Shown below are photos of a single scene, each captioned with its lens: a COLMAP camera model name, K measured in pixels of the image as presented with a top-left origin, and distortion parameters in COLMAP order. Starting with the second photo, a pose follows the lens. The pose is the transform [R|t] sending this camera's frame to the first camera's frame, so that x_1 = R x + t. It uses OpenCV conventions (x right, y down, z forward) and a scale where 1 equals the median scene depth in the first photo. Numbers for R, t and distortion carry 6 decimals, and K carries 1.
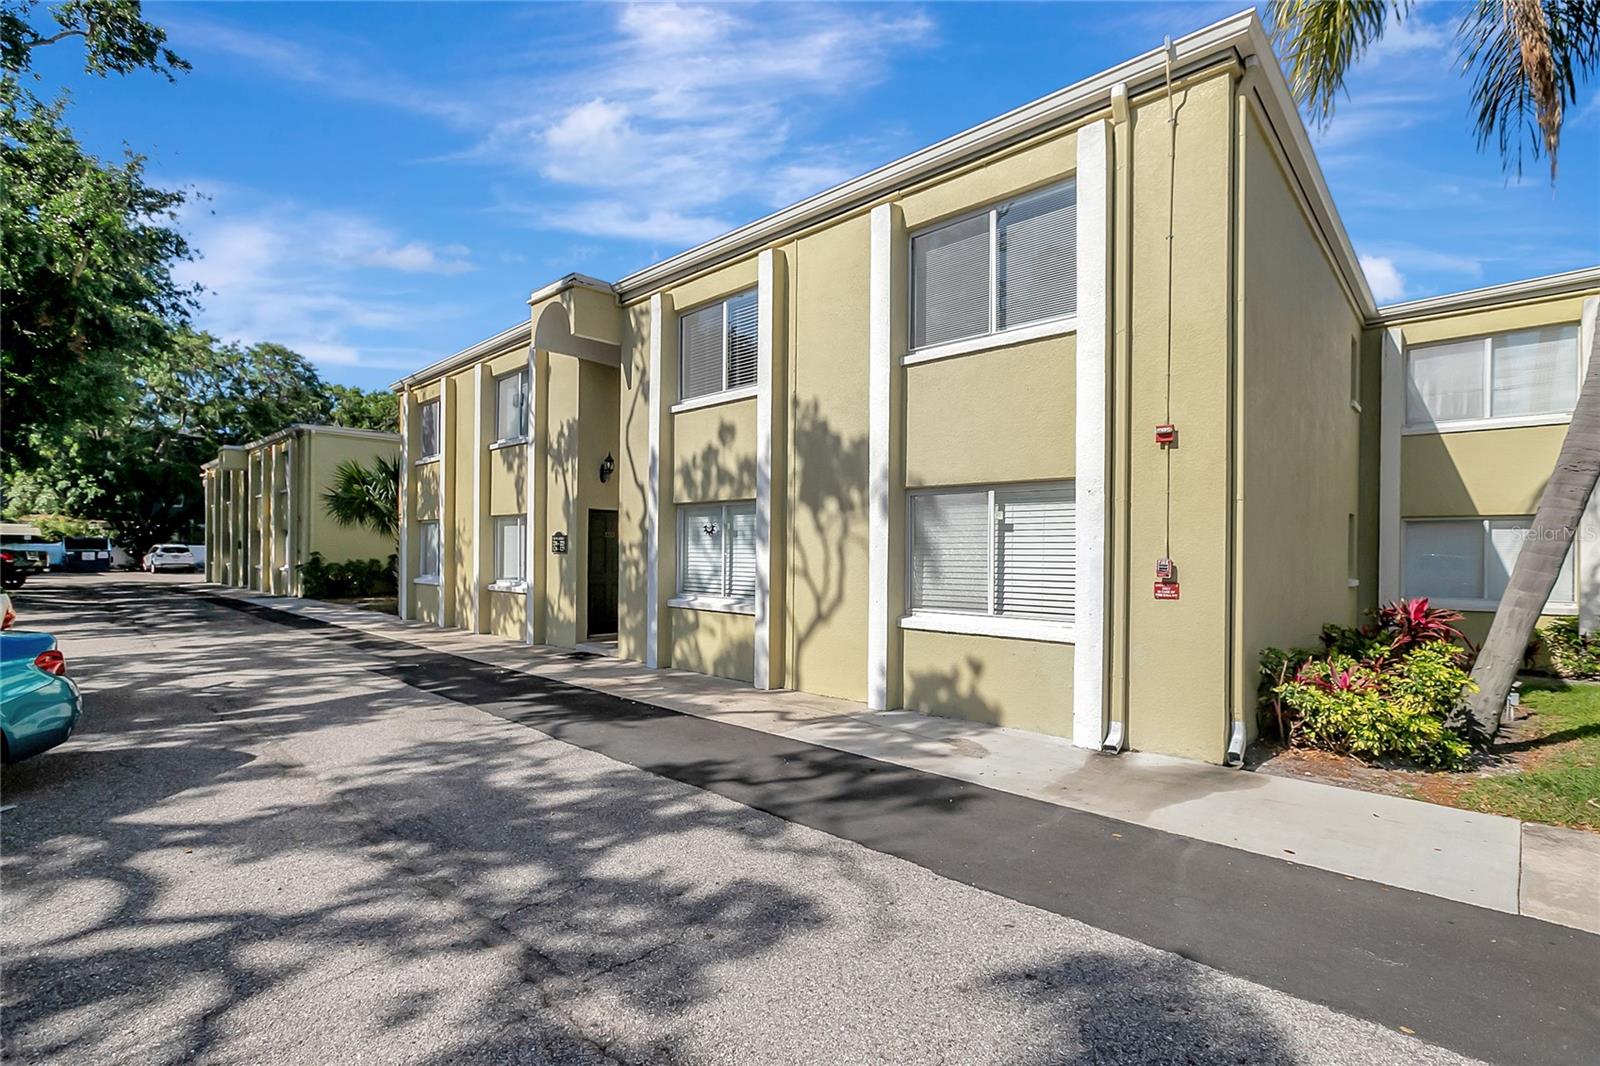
lens RADIAL K [[759.1, 0, 790.7], [0, 759.1, 553.4], [0, 0, 1]] dist [-0.040682, 0.021909]
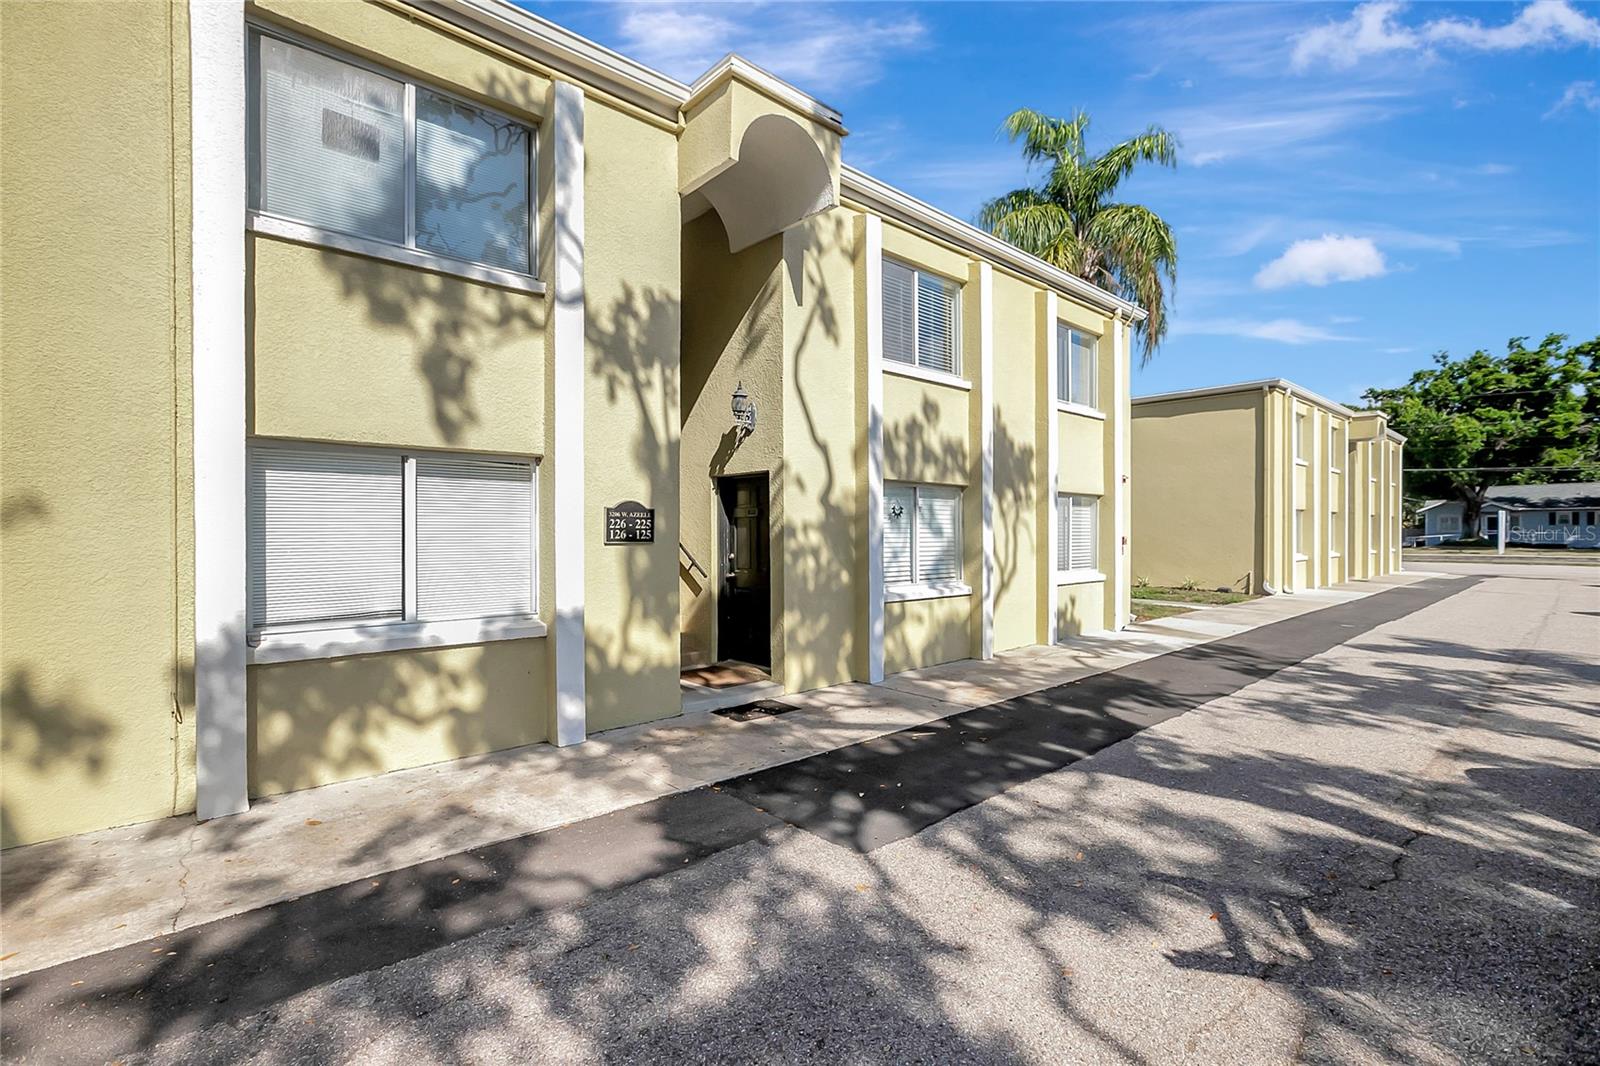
lens RADIAL K [[738.5, 0, 798.4], [0, 738.5, 540.3], [0, 0, 1]] dist [-0.034423, 0.012099]
pose [[0.066147, -0.018737, 0.997634, -0.538287], [0.006301, 0.999812, 0.018360, -0.006166], [-0.997790, 0.005071, 0.066253, 0.575350]]
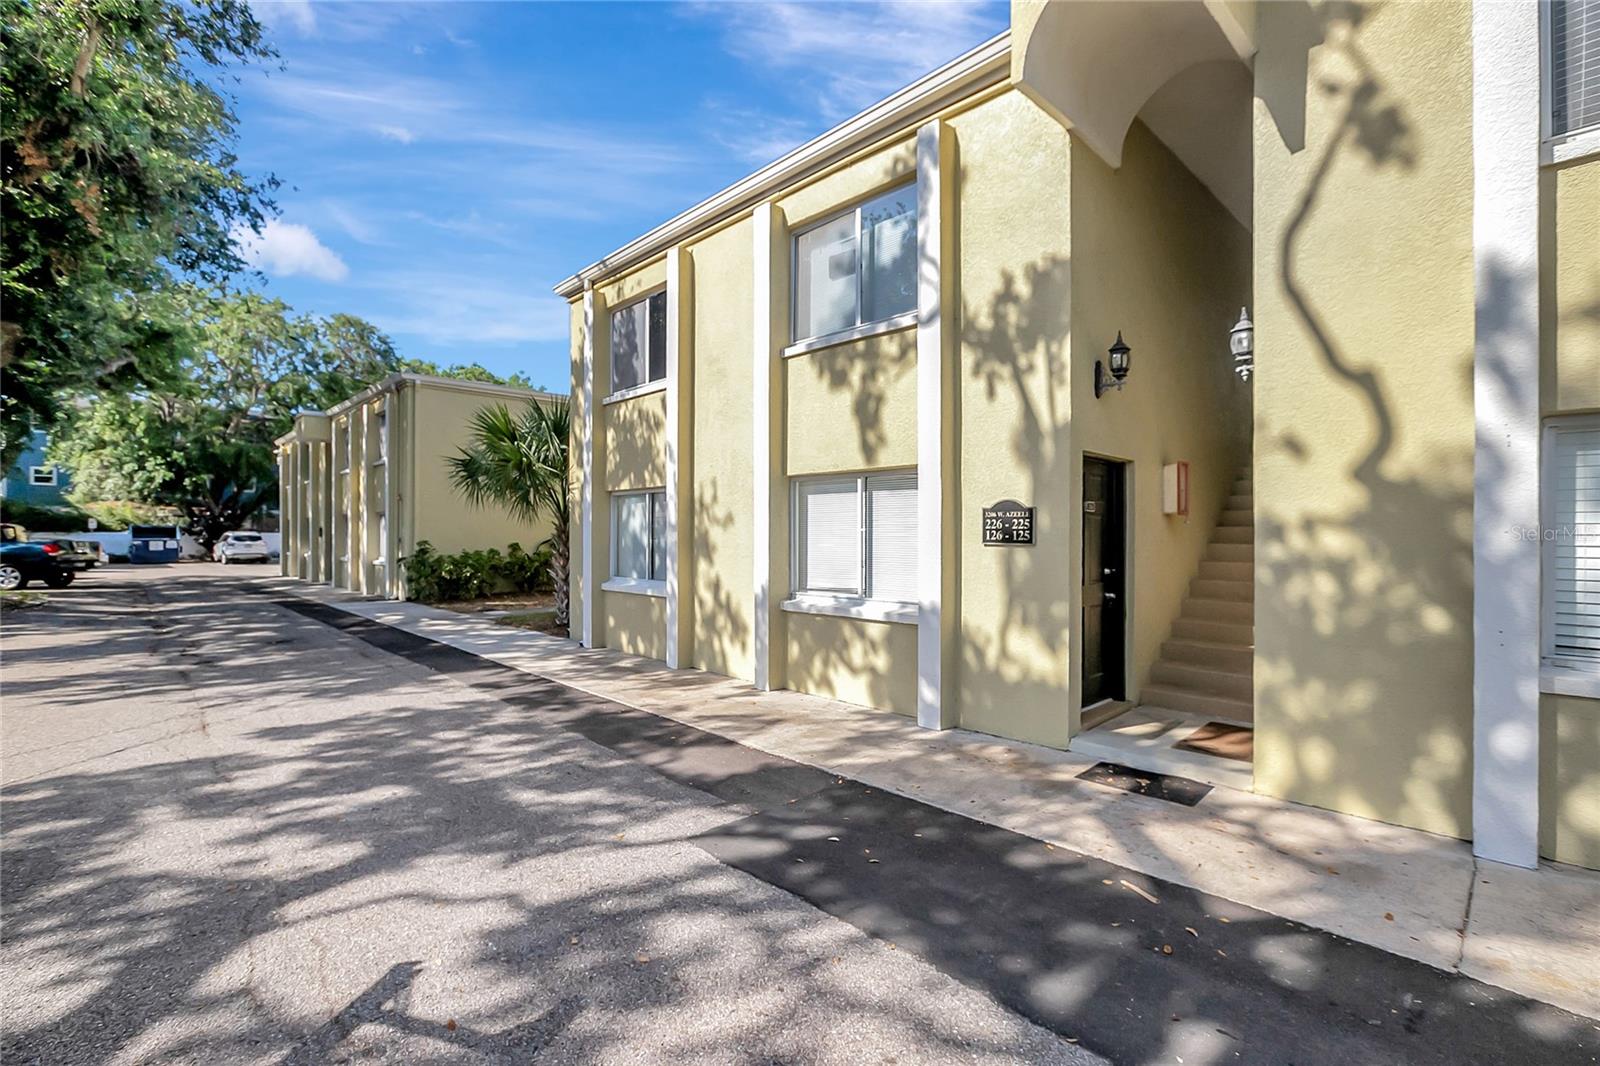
lens RADIAL K [[739.5, 0, 780.6], [0, 739.5, 534.6], [0, 0, 1]] dist [-0.028055, 0.014544]
pose [[0.998084, -0.007611, -0.061402, -0.284307], [0.007407, 0.999966, -0.003557, -0.002752], [0.061427, 0.003095, 0.998107, 0.349936]]
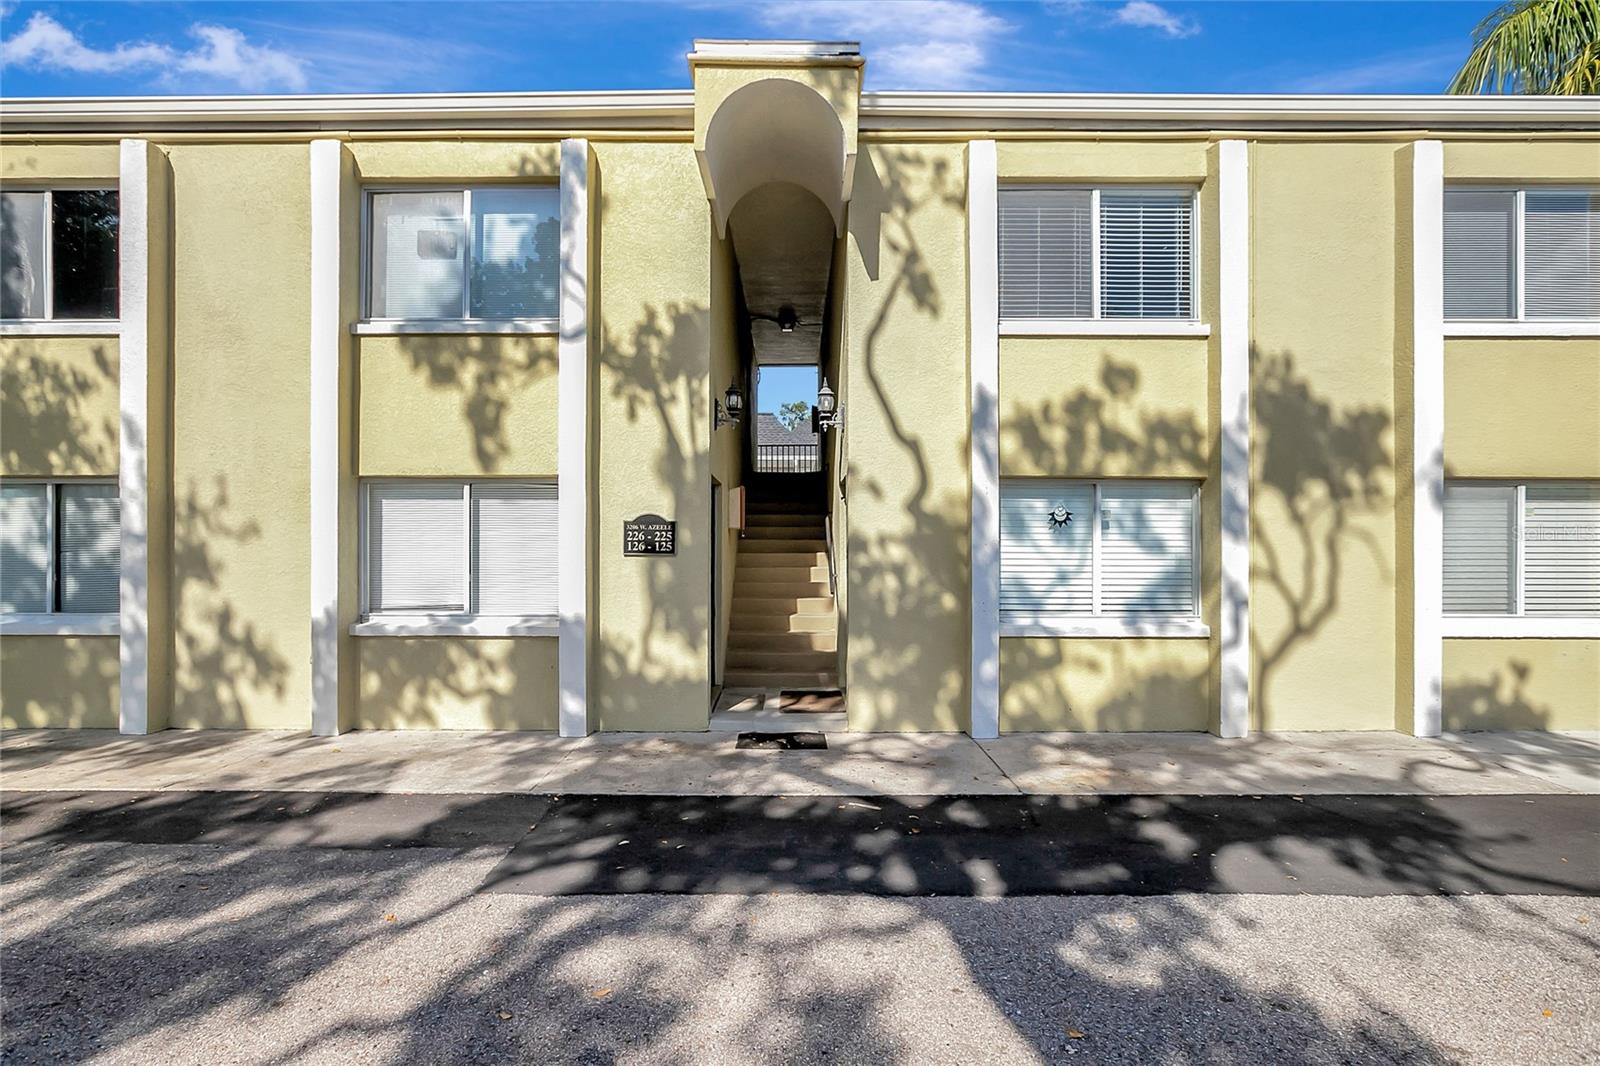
lens RADIAL K [[737.7, 0, 798.2], [0, 737.7, 557.2], [0, 0, 1]] dist [-0.029299, 0.013265]
pose [[0.721586, -0.011906, 0.692223, -0.397756], [0.006077, 0.999923, 0.010863, -0.001845], [-0.692299, -0.003632, 0.721602, 0.373387]]
